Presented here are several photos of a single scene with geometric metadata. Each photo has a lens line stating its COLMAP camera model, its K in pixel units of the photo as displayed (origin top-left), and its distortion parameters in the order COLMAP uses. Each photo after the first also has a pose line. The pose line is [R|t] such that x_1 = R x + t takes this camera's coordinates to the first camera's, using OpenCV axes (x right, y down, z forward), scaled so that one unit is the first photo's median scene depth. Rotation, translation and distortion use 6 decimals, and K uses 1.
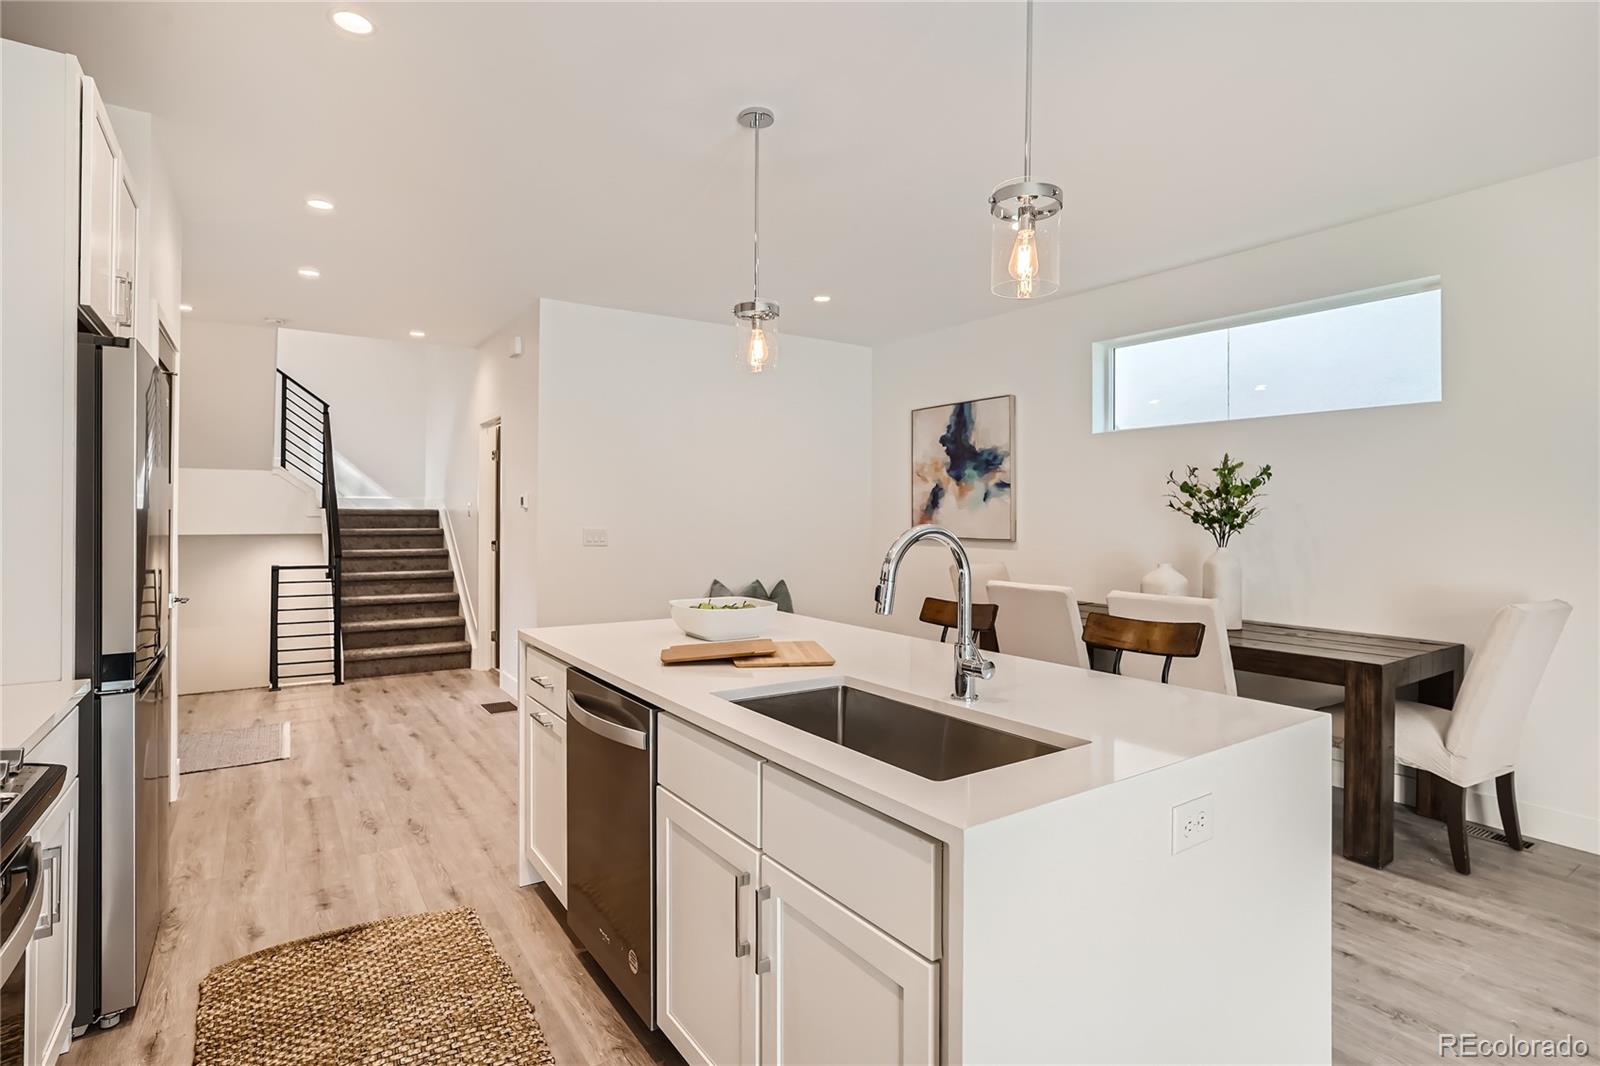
lens RADIAL K [[792.5, 0, 799.5], [0, 792.5, 521.4], [0, 0, 1]] dist [-0.003298, 0.000899]
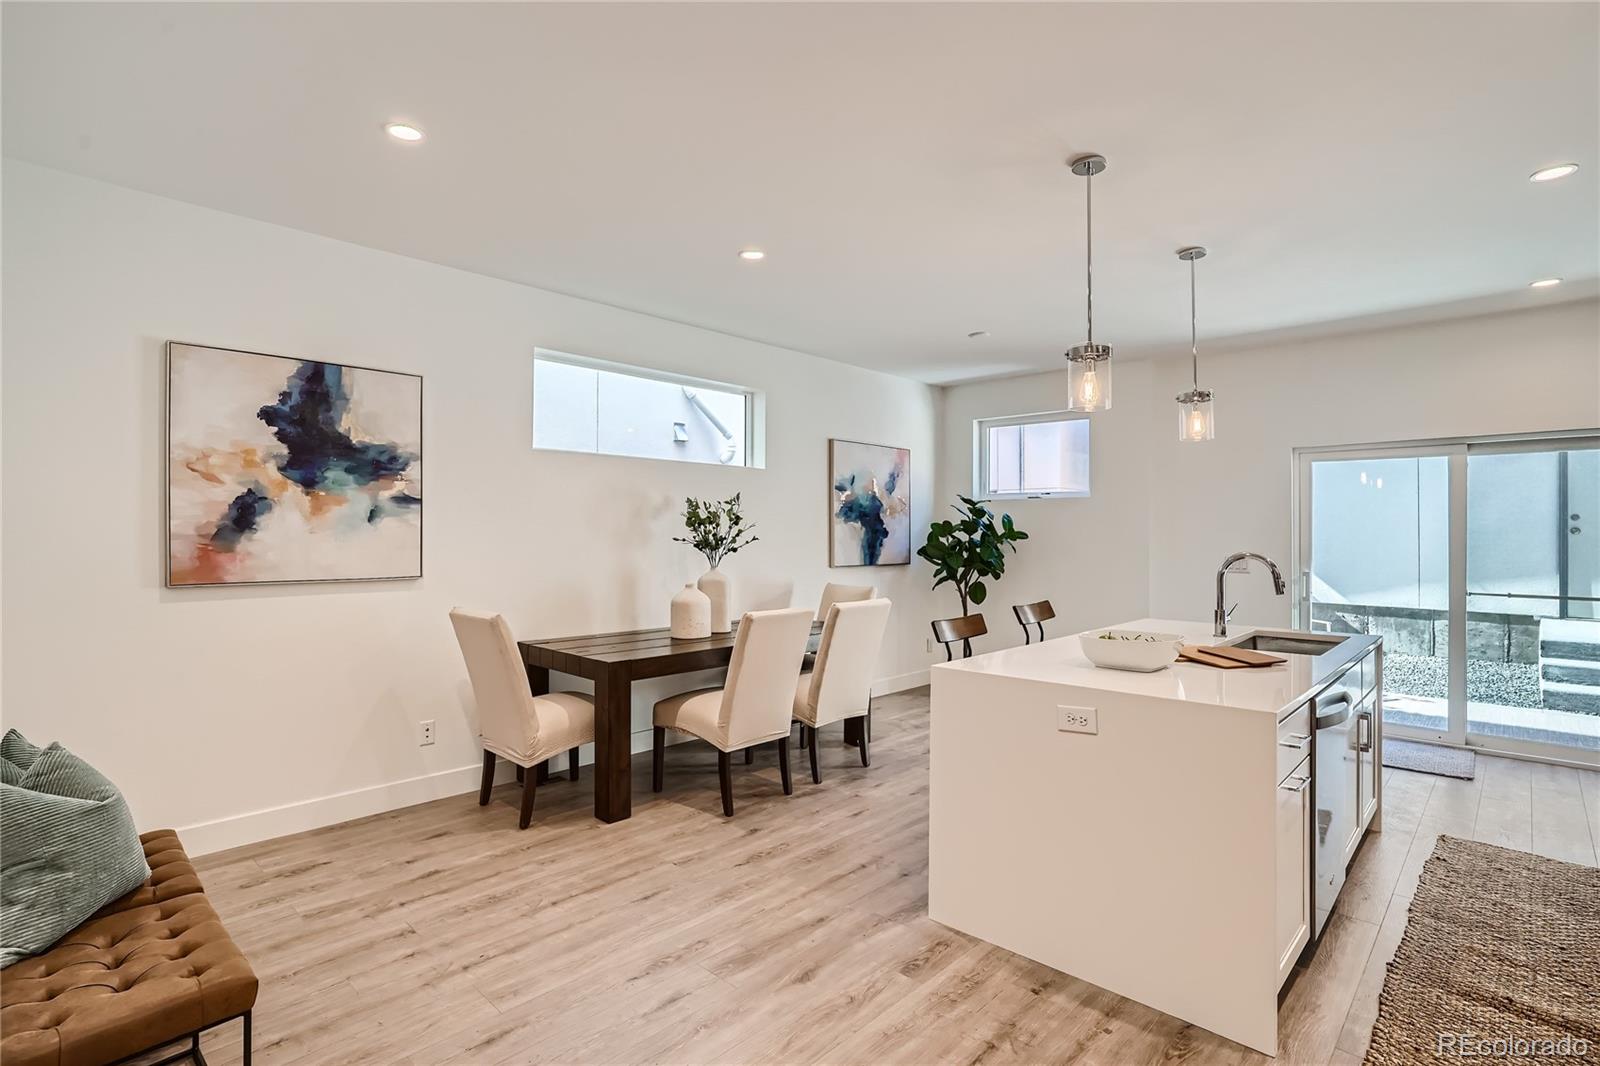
lens RADIAL K [[792.5, 0, 799.6], [0, 792.5, 530.5], [0, 0, 1]] dist [-0.003298, 0.000899]
pose [[-0.196306, -0.003369, 0.980537, -0.478568], [0.005516, 0.999974, 0.004541, -0.018888], [-0.980527, 0.006300, -0.196282, 0.757619]]
